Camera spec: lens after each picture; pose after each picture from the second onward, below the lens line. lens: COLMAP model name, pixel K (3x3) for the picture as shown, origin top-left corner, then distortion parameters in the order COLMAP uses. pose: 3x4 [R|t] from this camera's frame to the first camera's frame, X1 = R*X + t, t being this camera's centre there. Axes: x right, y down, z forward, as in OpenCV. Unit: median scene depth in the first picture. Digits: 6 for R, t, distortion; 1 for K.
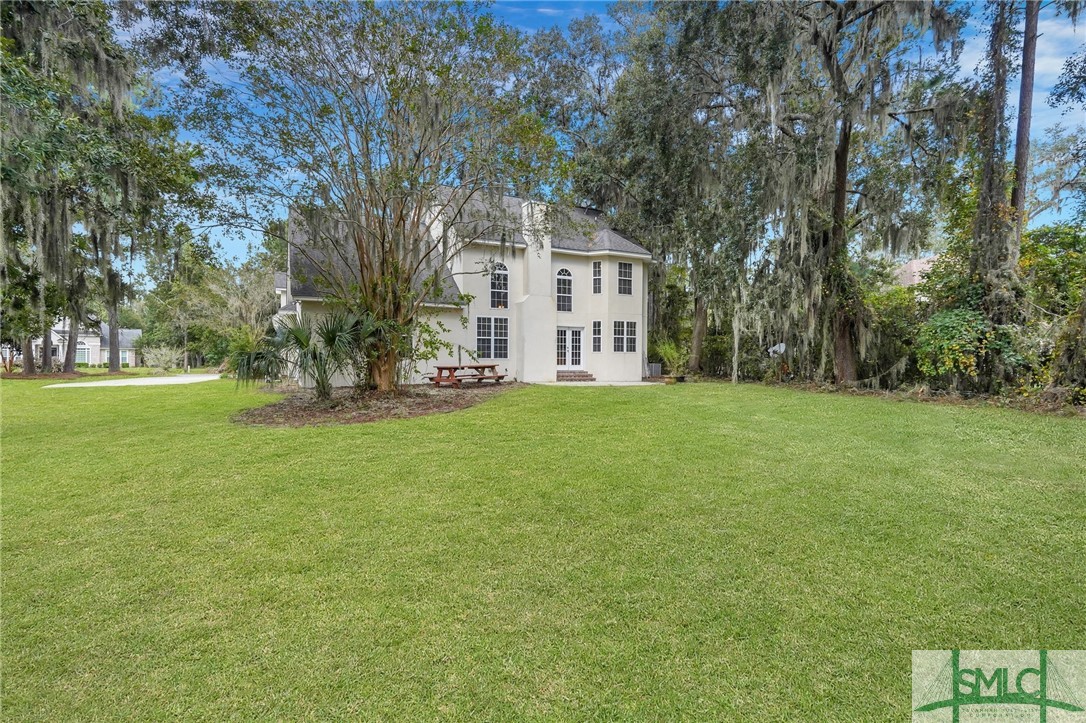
lens RADIAL K [[538.8, 0, 539.7], [0, 538.8, 356.4], [0, 0, 1]] dist [0.002455, 0.000077]
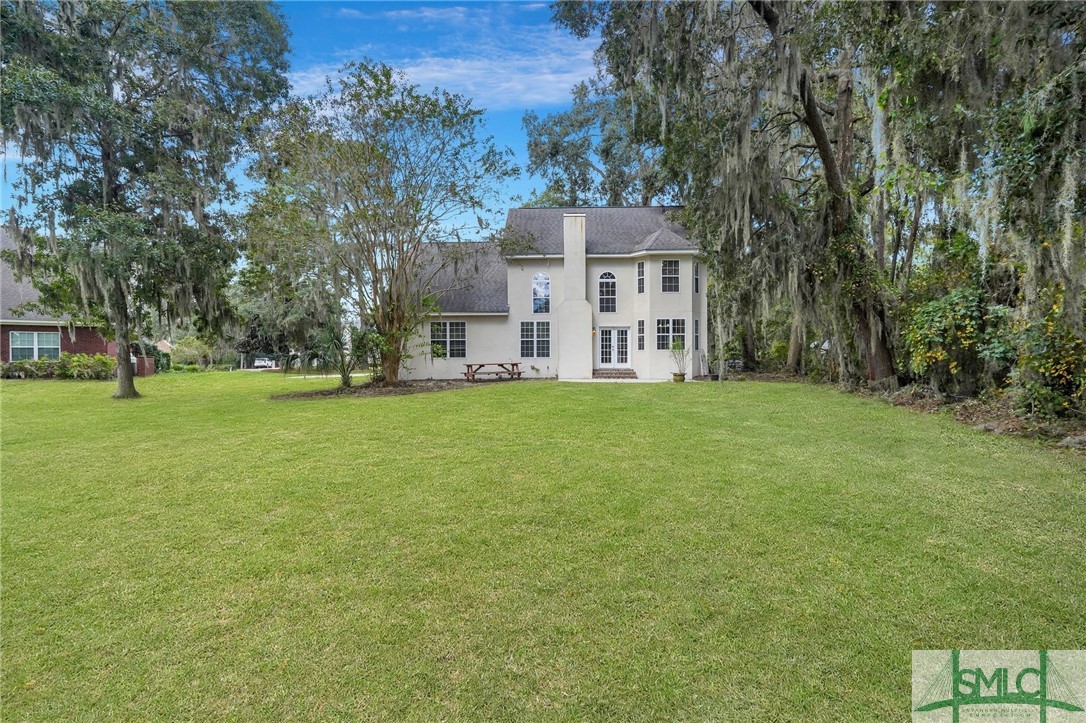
lens RADIAL K [[538.8, 0, 544.8], [0, 538.8, 369.3], [0, 0, 1]] dist [0.002455, 0.000077]
pose [[0.890806, -0.009506, -0.454285, 0.411823], [0.012122, 0.999922, 0.002845, 0.023325], [0.454223, -0.008041, 0.890852, -0.000725]]
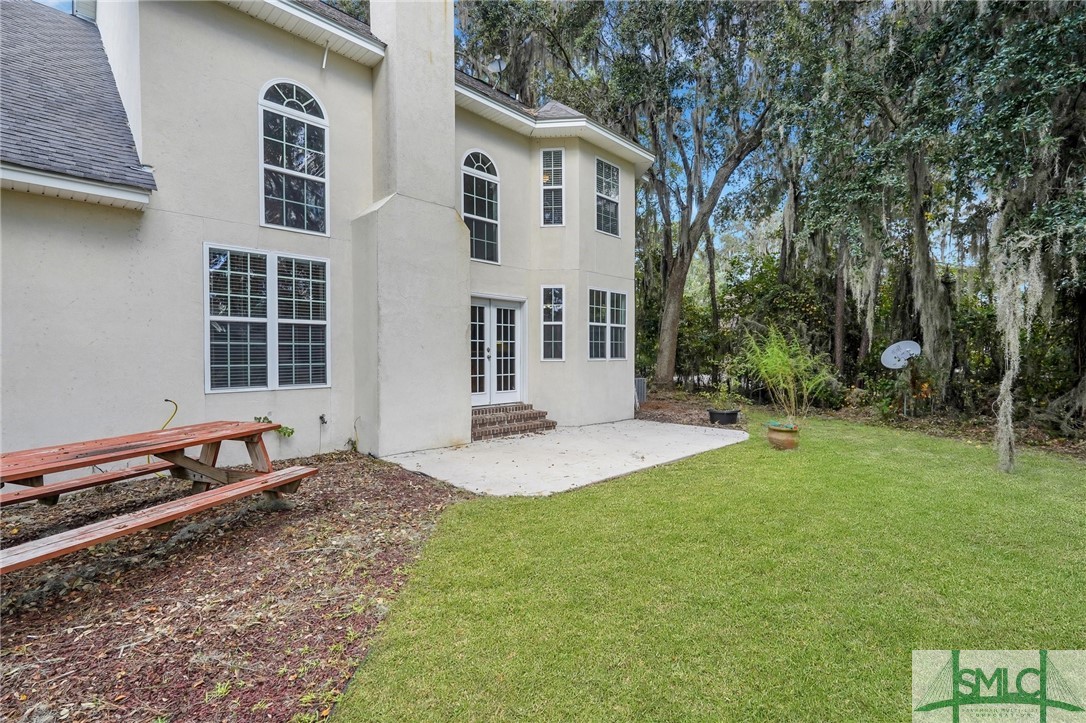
lens RADIAL K [[496.0, 0, 548.2], [0, 496.0, 359.4], [0, 0, 1]] dist [0.002308, 0.000211]
pose [[0.945915, -0.010845, 0.324232, -0.027605], [0.005523, 0.999835, 0.017329, -0.015160], [-0.324366, -0.014601, 0.945819, 0.626463]]
